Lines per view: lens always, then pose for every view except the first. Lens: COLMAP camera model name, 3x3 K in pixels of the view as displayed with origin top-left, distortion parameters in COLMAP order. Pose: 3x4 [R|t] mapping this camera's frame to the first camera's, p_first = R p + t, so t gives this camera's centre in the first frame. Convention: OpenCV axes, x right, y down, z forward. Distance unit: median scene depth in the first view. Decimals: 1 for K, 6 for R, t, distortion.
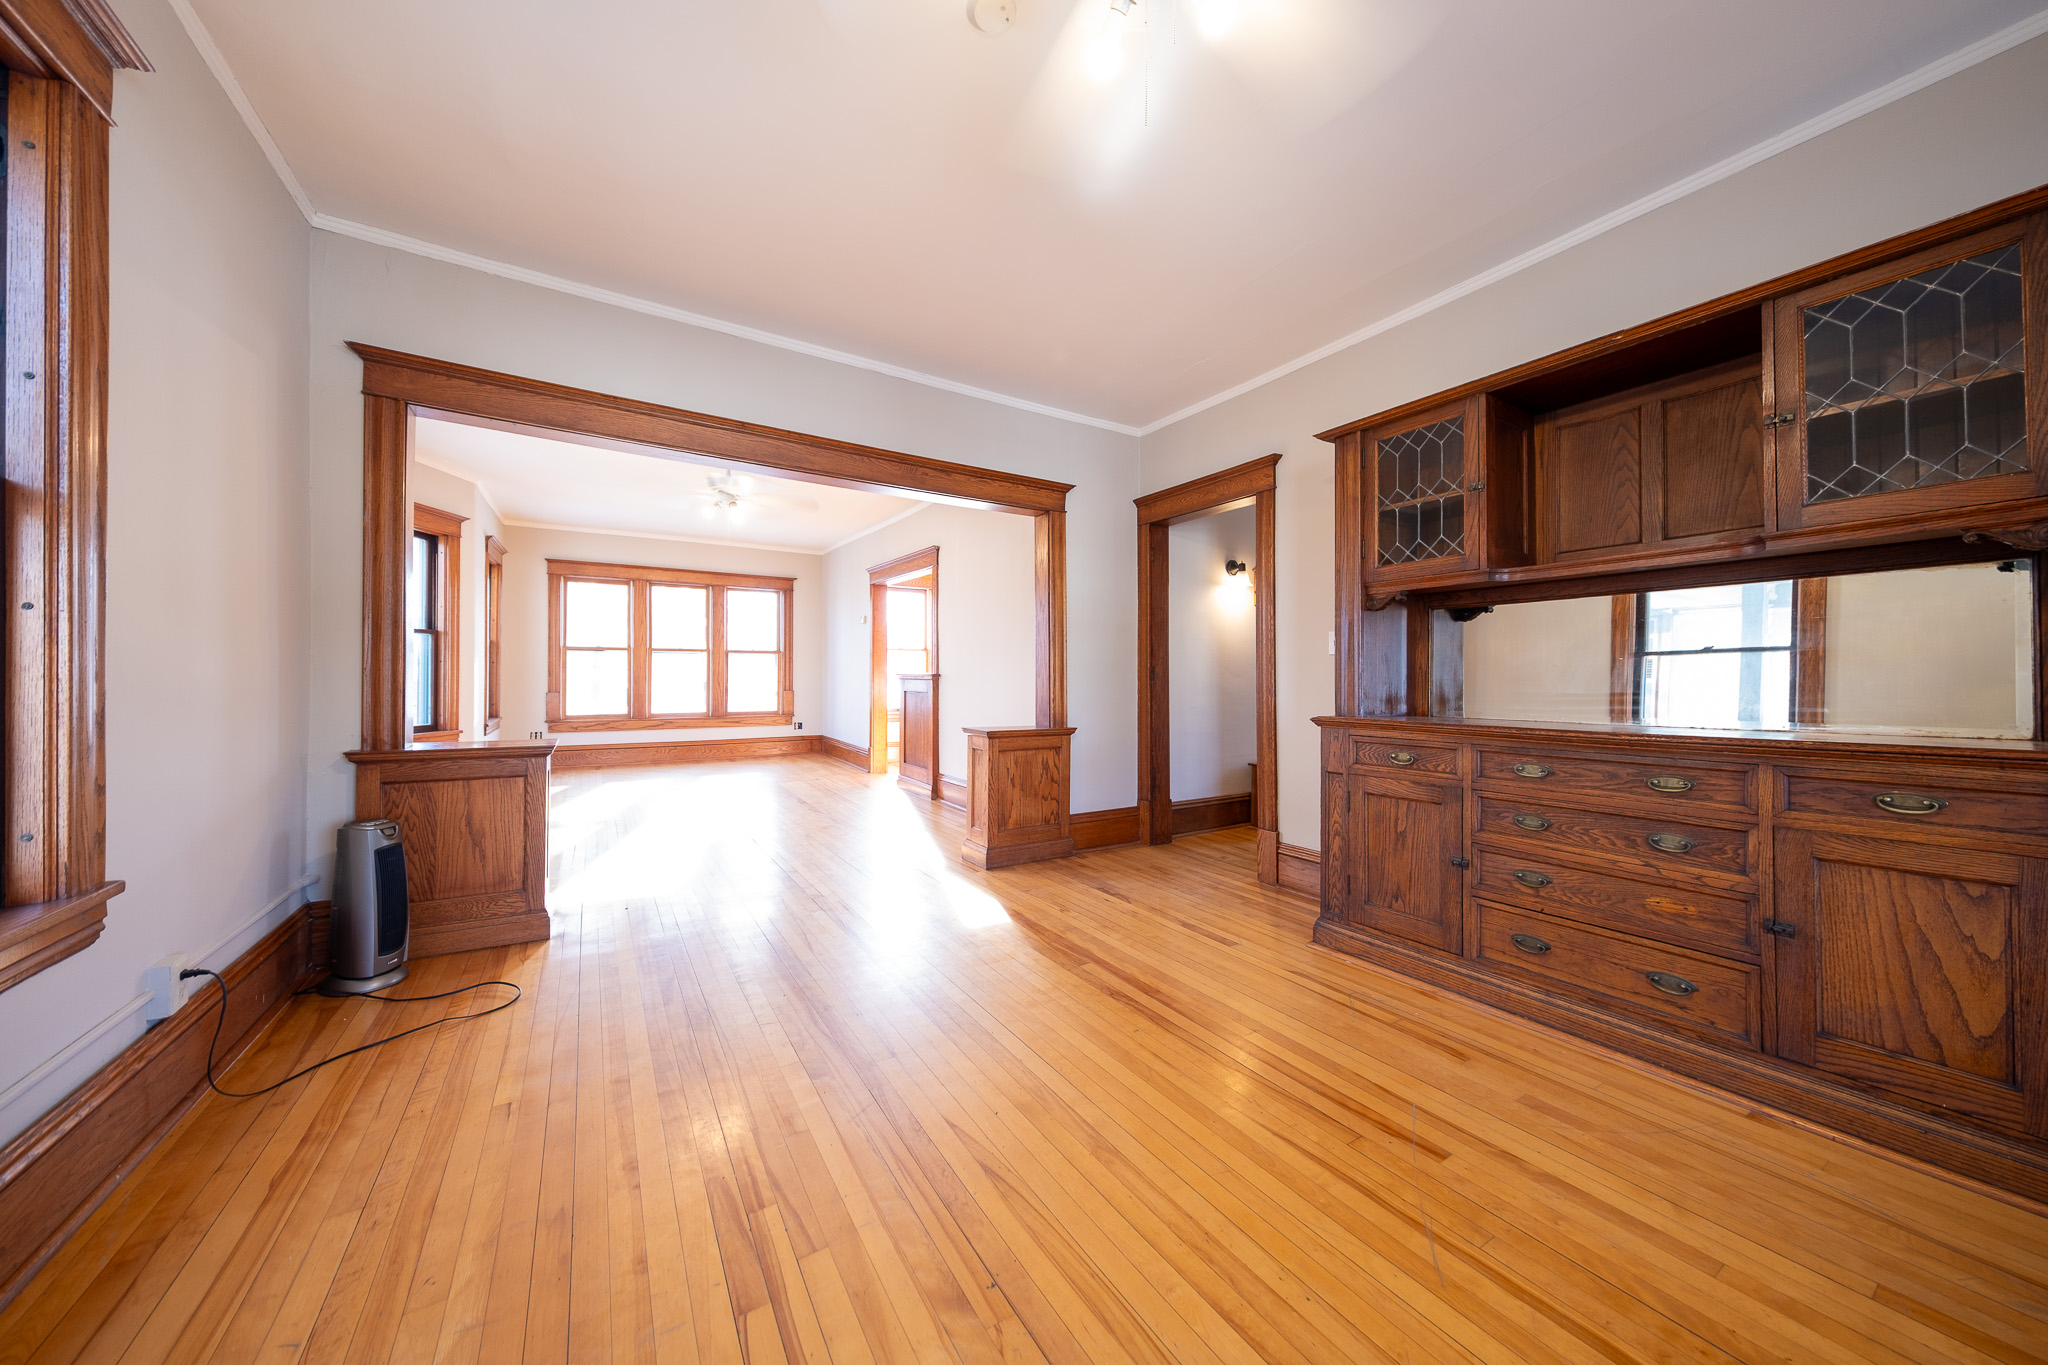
lens RADIAL K [[691.2, 0, 1017.9], [0, 691.2, 671.3], [0, 0, 1]] dist [0.012041, -0.002364]
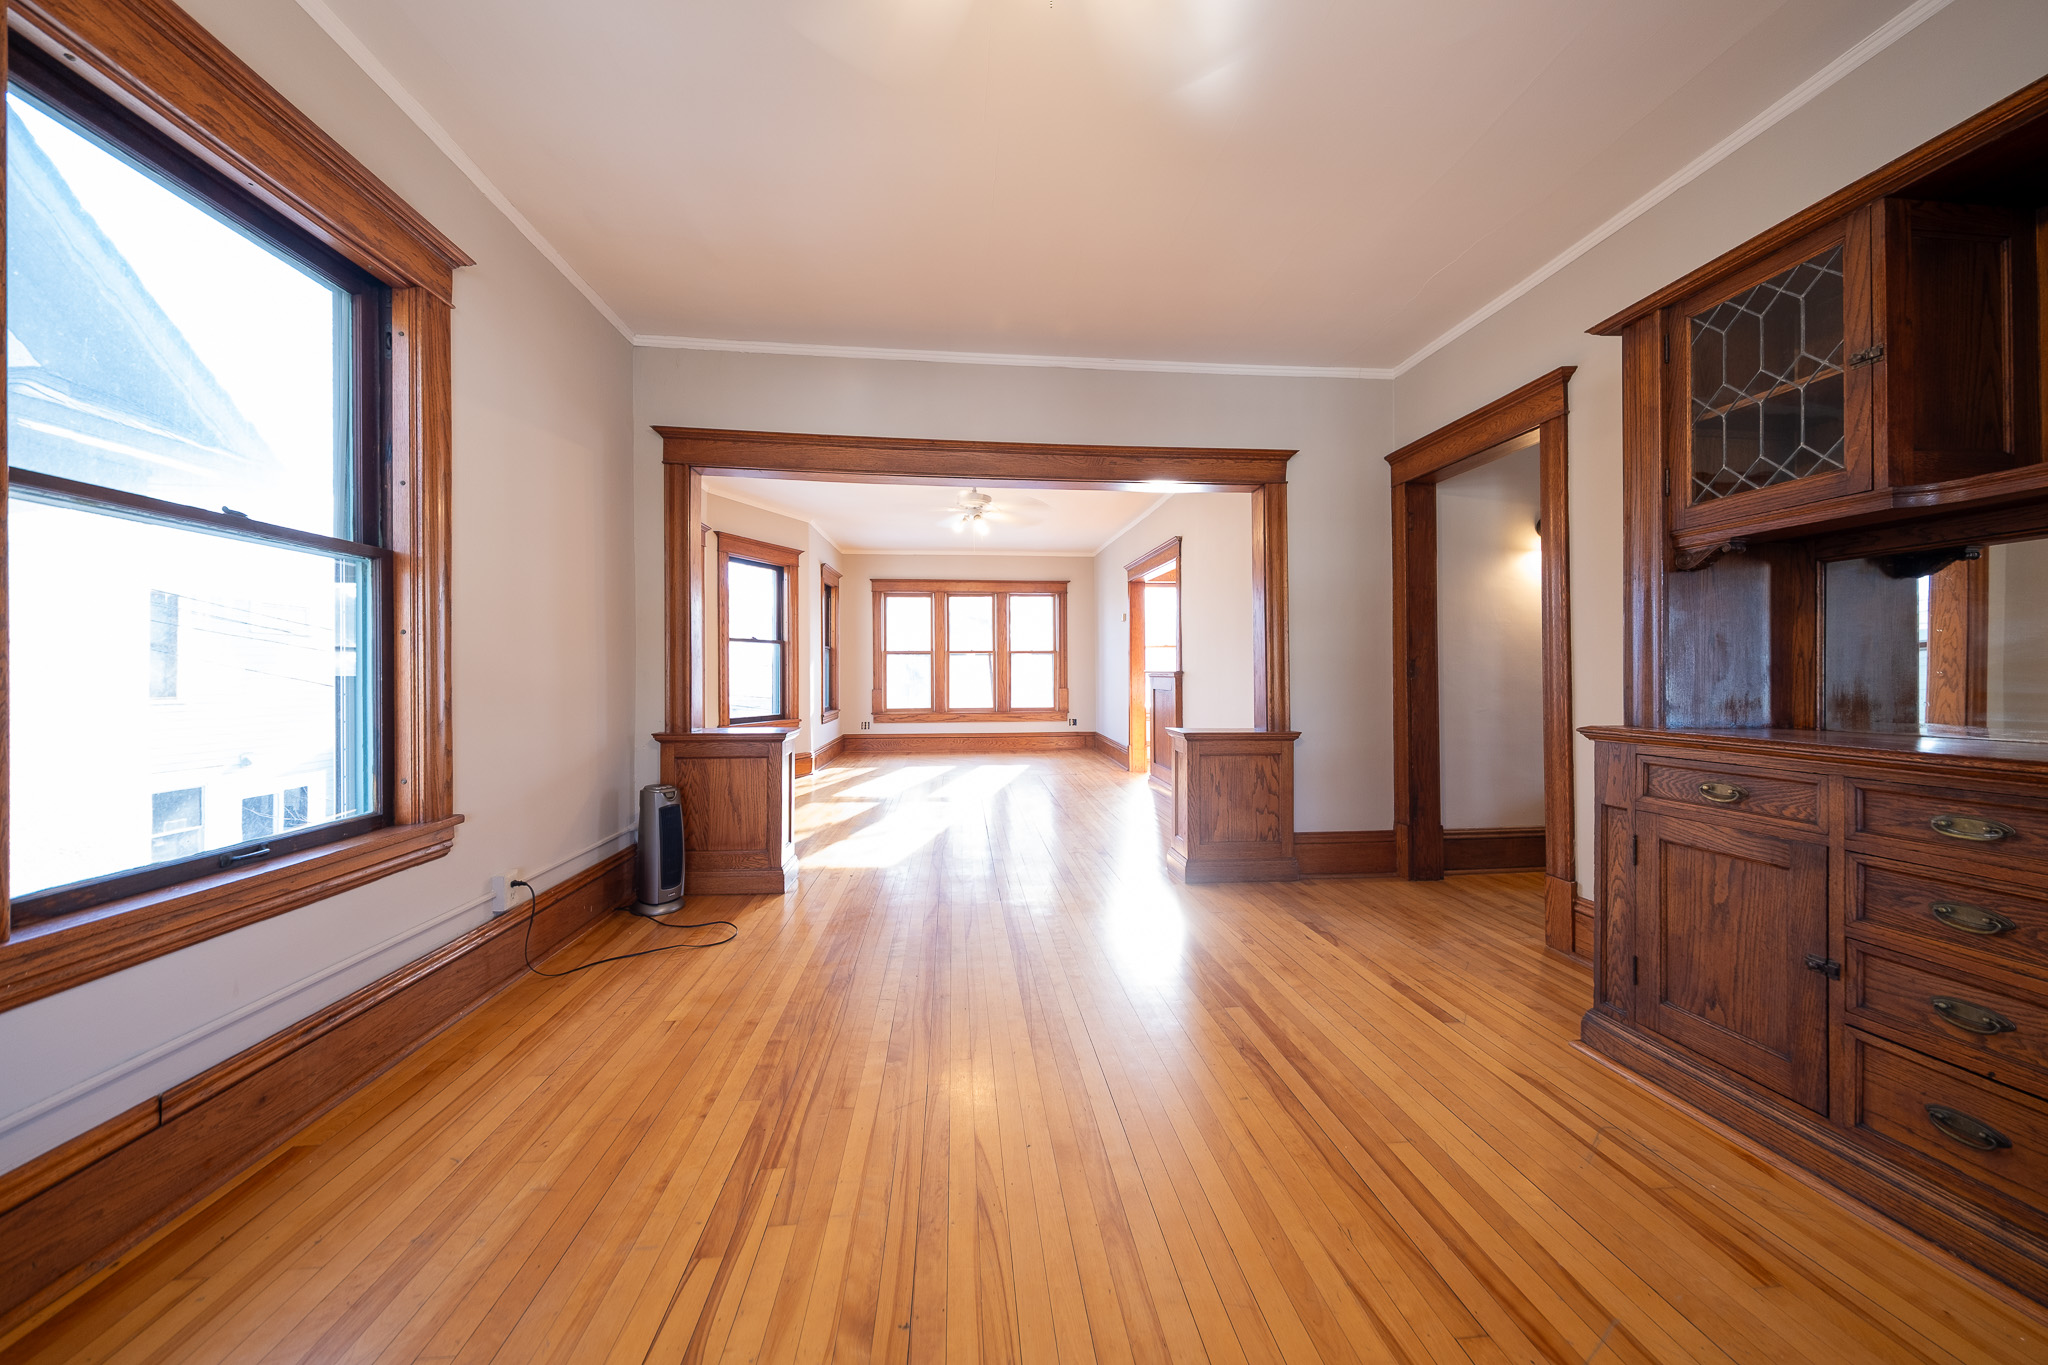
lens RADIAL K [[691.2, 0, 1017.9], [0, 691.2, 671.3], [0, 0, 1]] dist [0.012041, -0.002364]
pose [[0.897168, -0.009196, -0.441593, 0.235693], [0.010336, 0.999947, 0.000175, 0.003380], [0.441568, -0.004722, 0.897215, 0.106758]]
